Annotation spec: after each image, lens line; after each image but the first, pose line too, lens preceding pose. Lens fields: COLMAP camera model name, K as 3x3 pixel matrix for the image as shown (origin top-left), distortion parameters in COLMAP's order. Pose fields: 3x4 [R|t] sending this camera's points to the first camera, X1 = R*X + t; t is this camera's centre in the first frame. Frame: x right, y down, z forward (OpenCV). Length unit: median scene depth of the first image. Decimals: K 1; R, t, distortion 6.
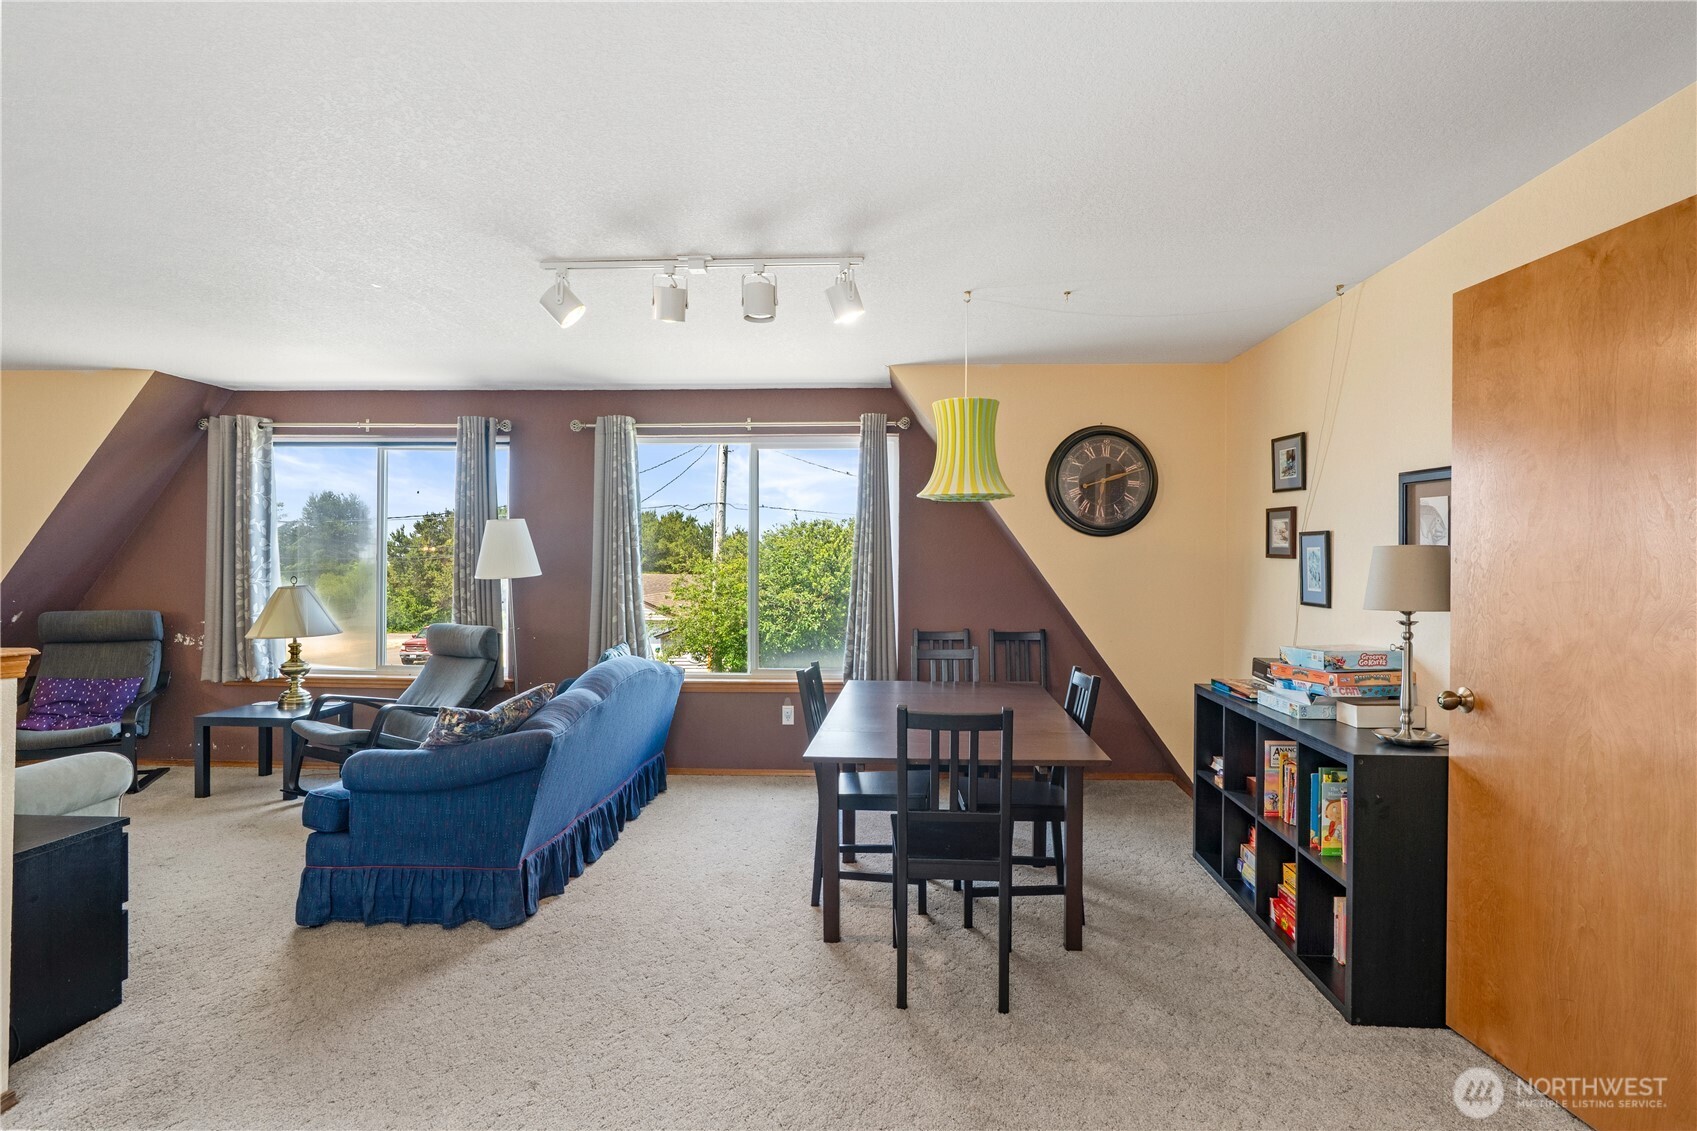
lens RADIAL K [[851.4, 0, 822.4], [0, 851.4, 567.9], [0, 0, 1]] dist [-0.005389, 0.002786]
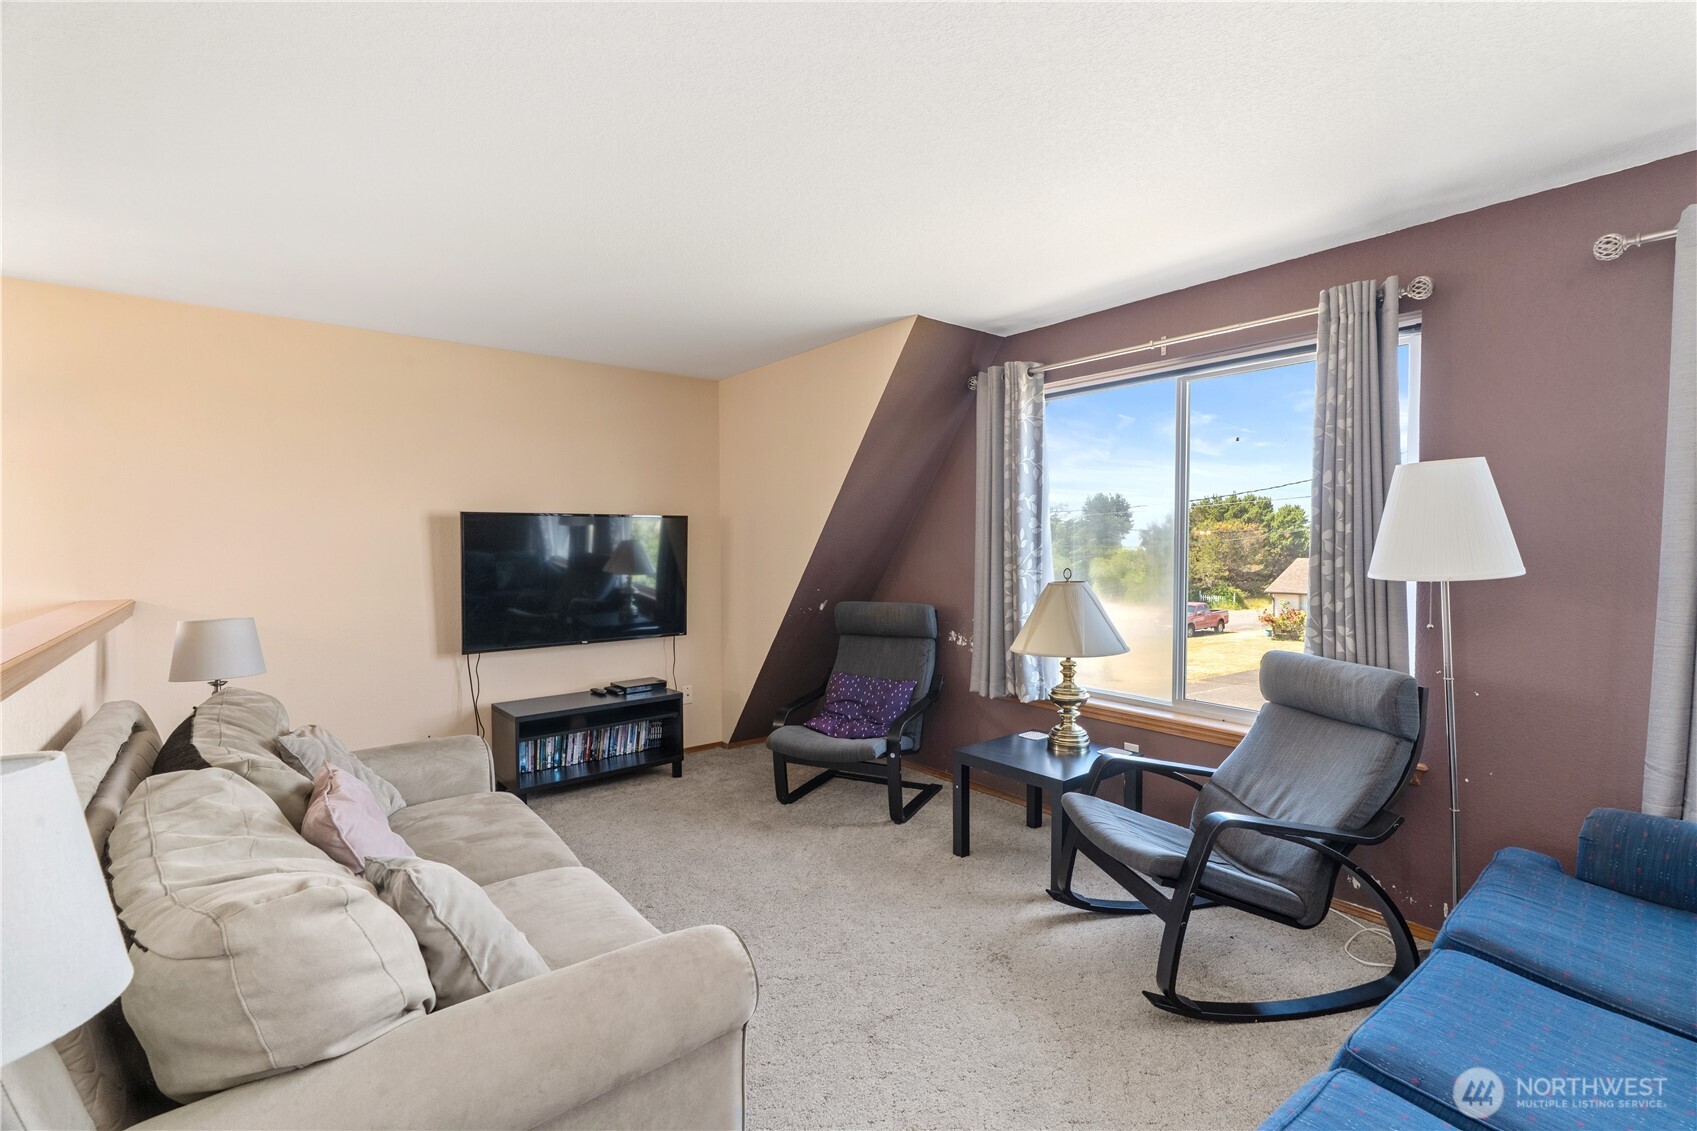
lens RADIAL K [[774.0, 0, 854.2], [0, 774.0, 558.4], [0, 0, 1]] dist [-0.005286, 0.000076]
pose [[0.671222, 0.005024, -0.741239, -0.247739], [-0.000179, 0.999978, 0.006615, -0.002688], [0.741256, -0.004308, 0.671208, 0.410433]]
